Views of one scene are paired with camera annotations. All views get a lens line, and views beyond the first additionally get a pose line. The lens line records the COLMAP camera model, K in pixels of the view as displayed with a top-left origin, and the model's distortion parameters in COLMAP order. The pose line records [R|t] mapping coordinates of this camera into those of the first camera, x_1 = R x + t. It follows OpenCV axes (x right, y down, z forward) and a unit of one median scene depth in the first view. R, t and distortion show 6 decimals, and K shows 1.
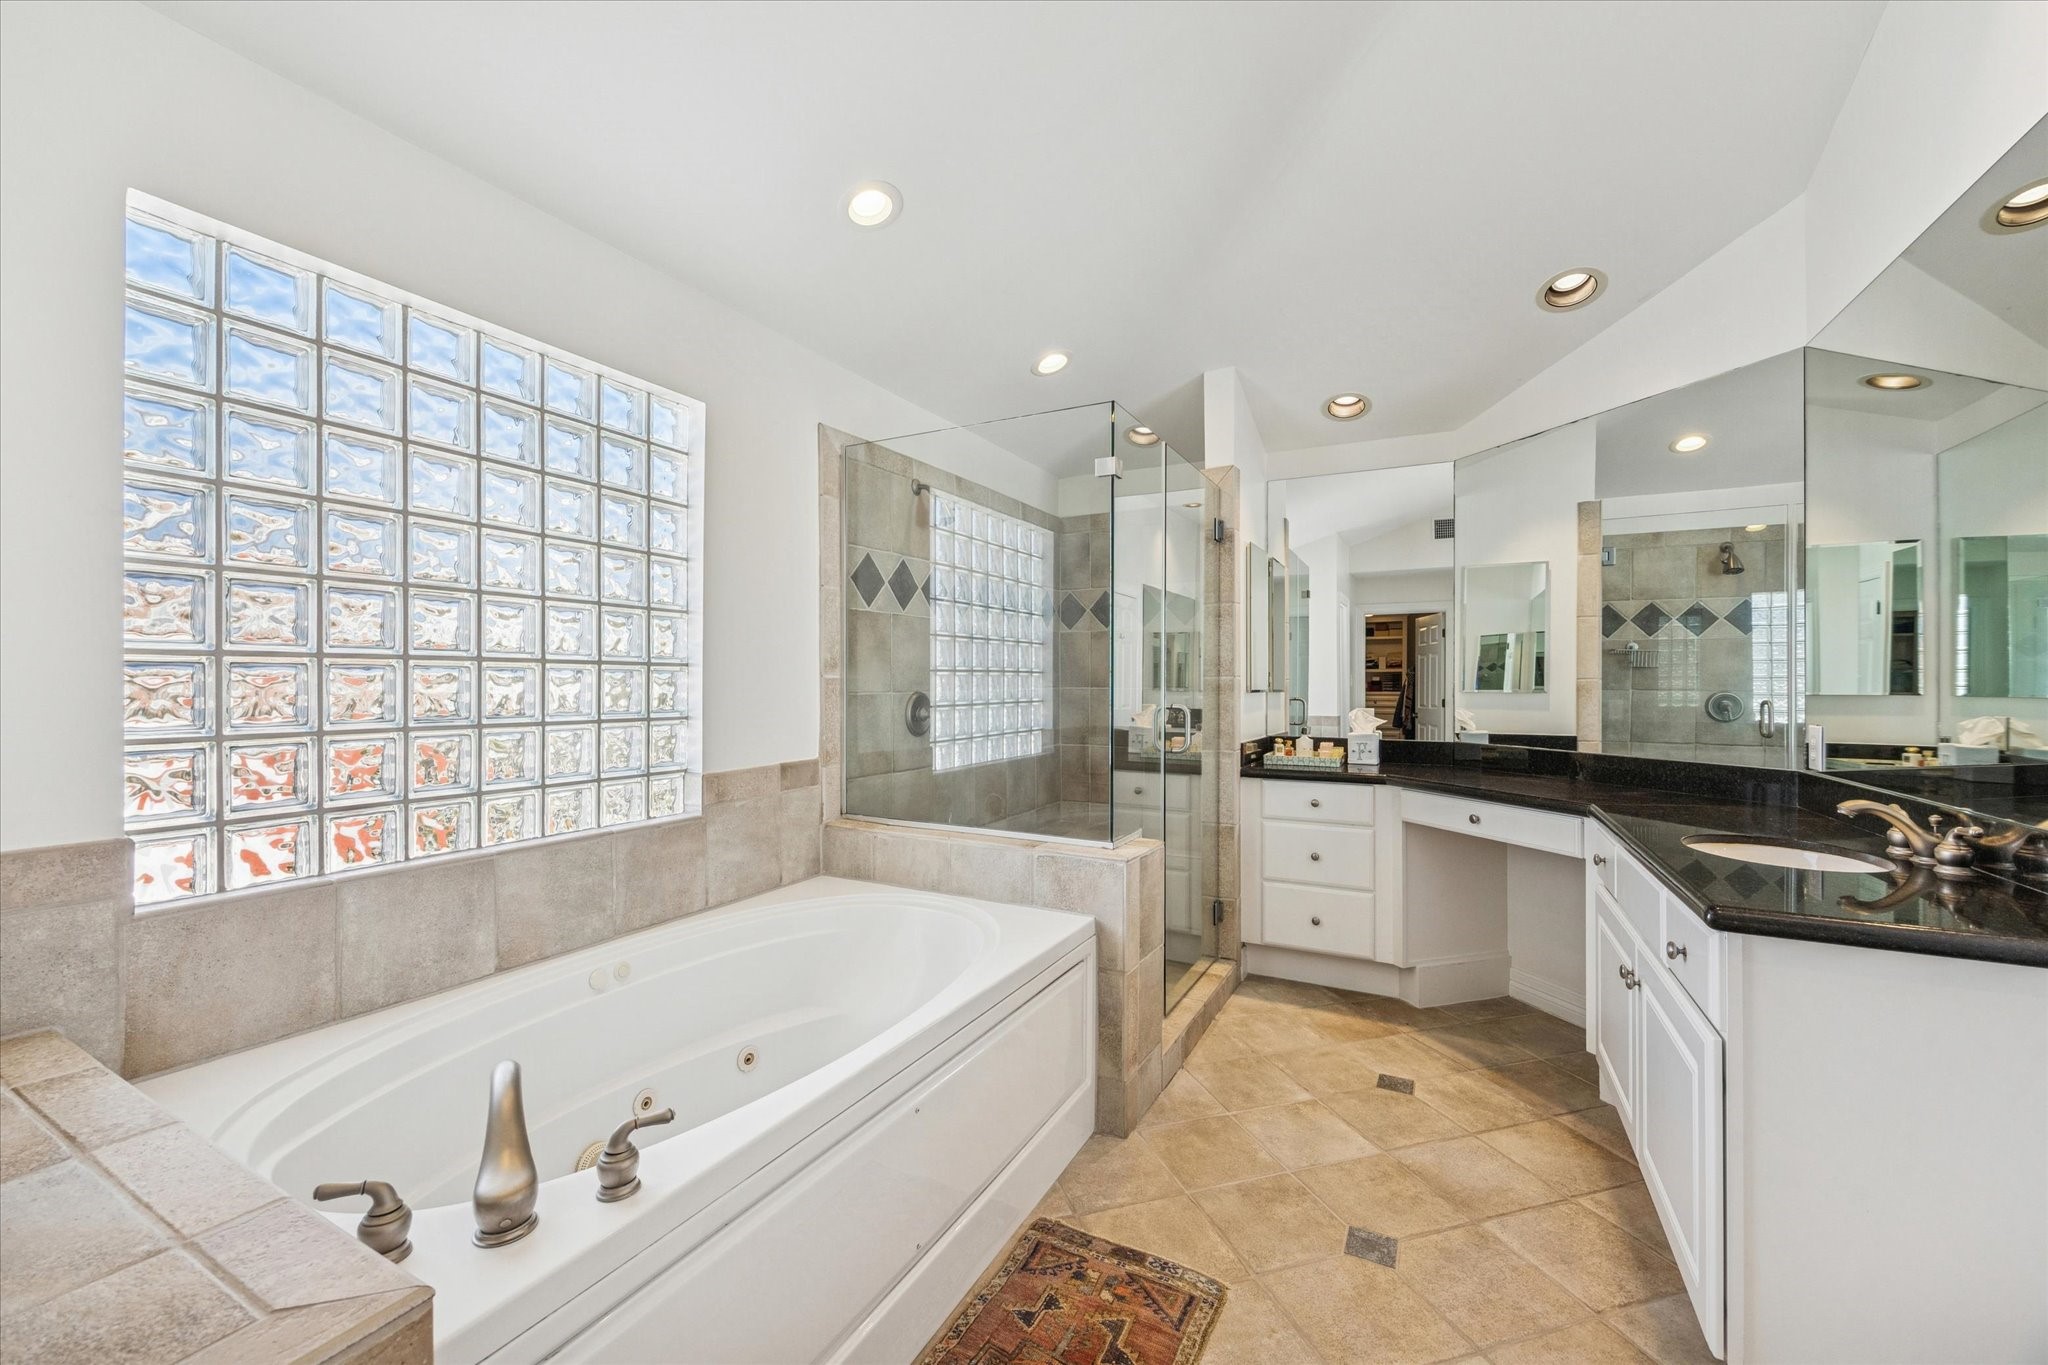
lens RADIAL K [[846.7, 0, 1024.0], [0, 846.7, 682.5], [0, 0, 1]] dist [-0.001855, -0.000237]
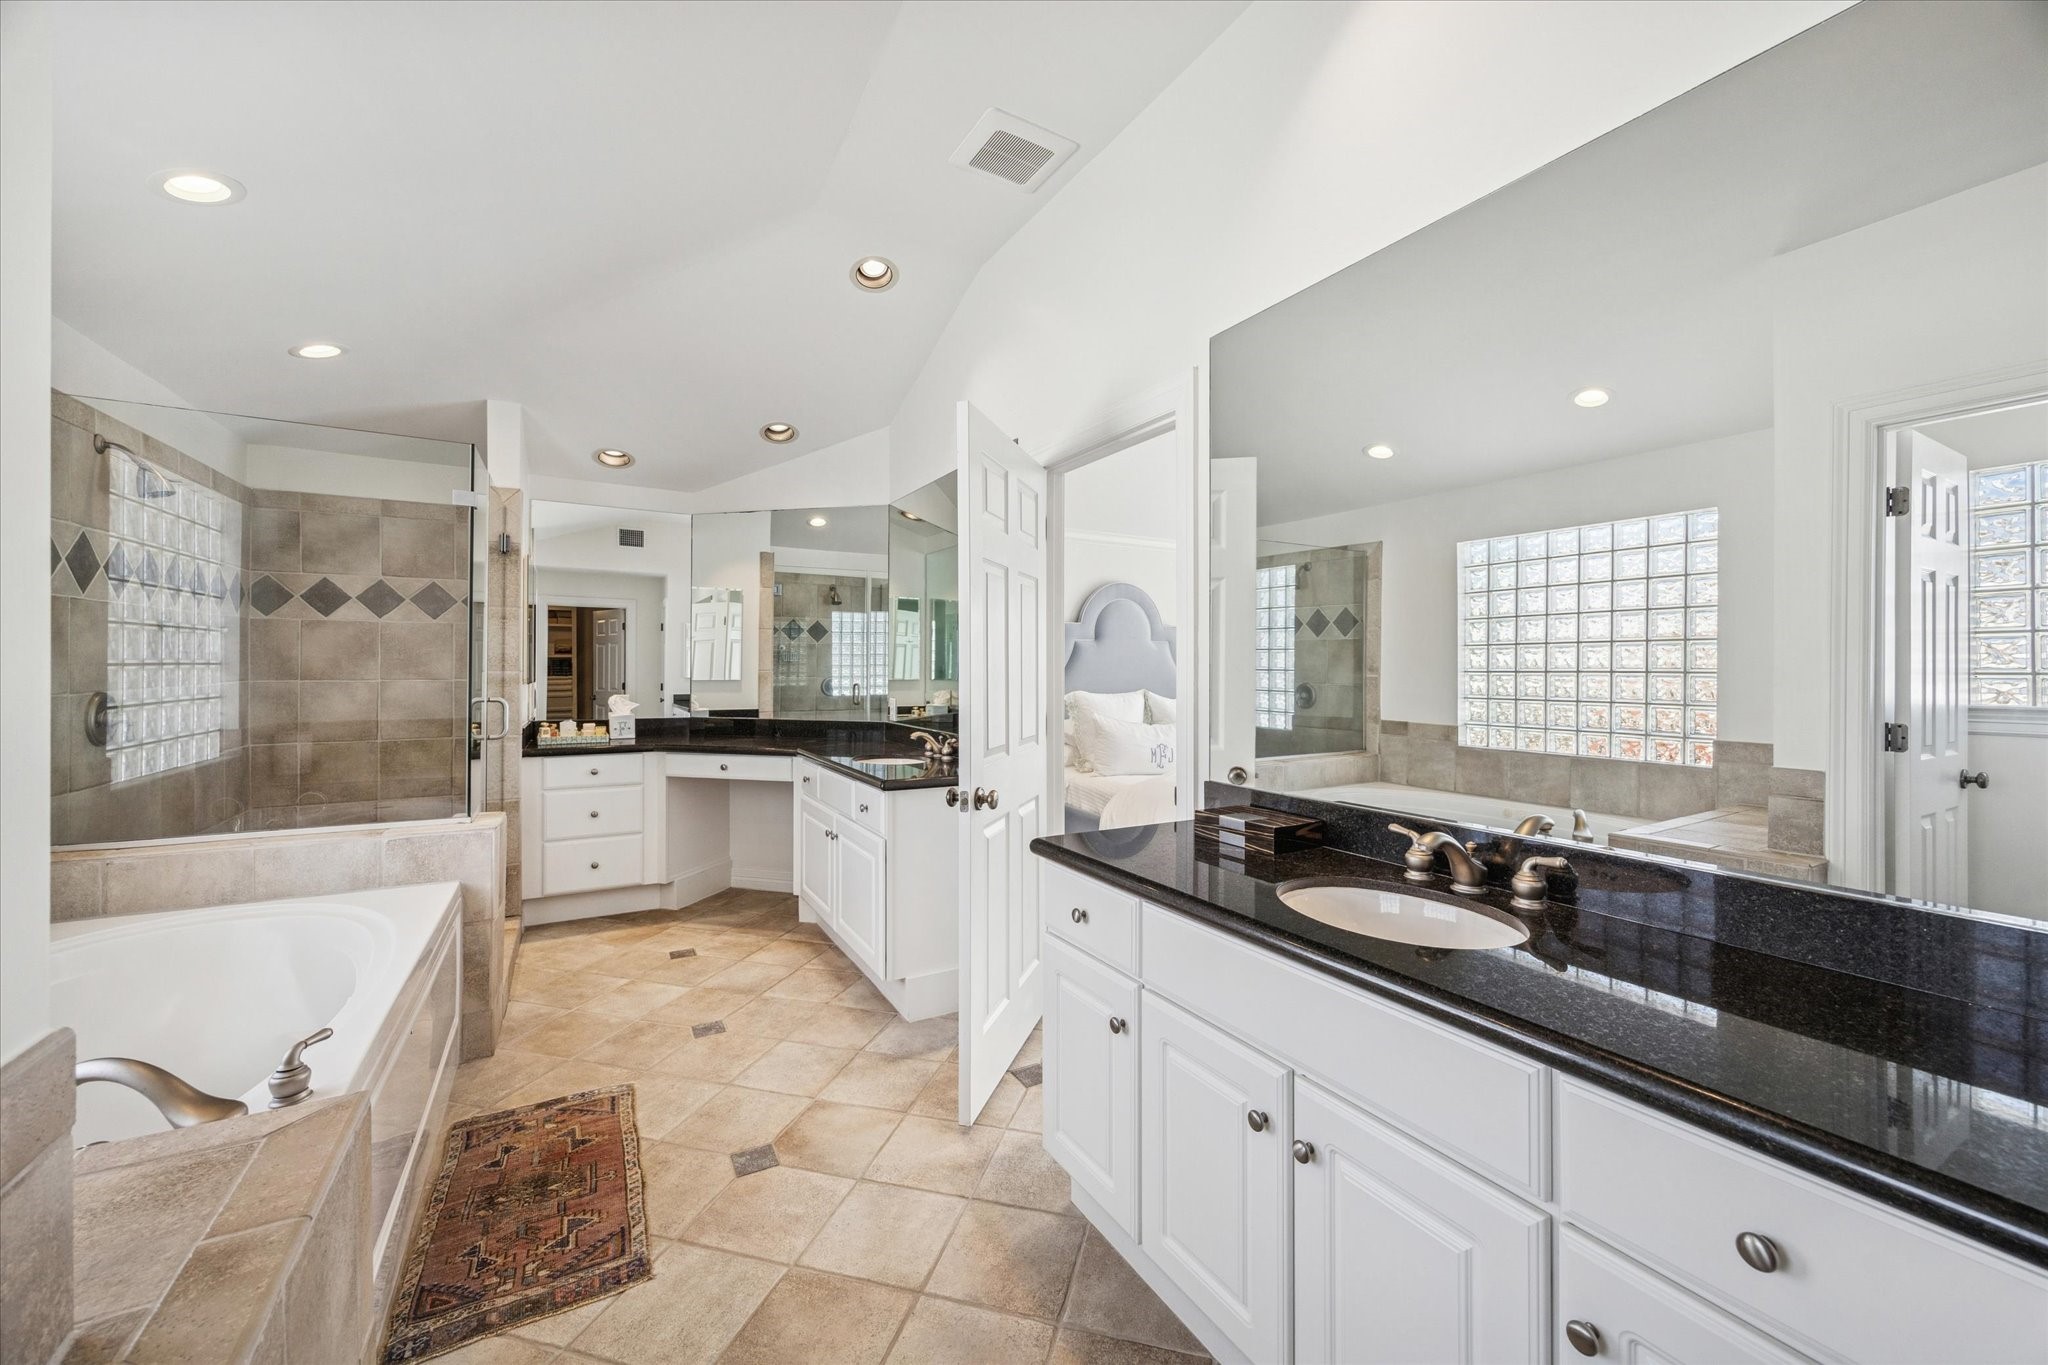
lens RADIAL K [[789.1, 0, 1029.4], [0, 789.1, 661.9], [0, 0, 1]] dist [-0.003571, -0.000272]
pose [[0.553994, 0.003635, 0.832513, -0.310784], [-0.002259, 0.999993, -0.002863, -0.021647], [-0.832517, -0.000294, 0.553999, -0.213564]]
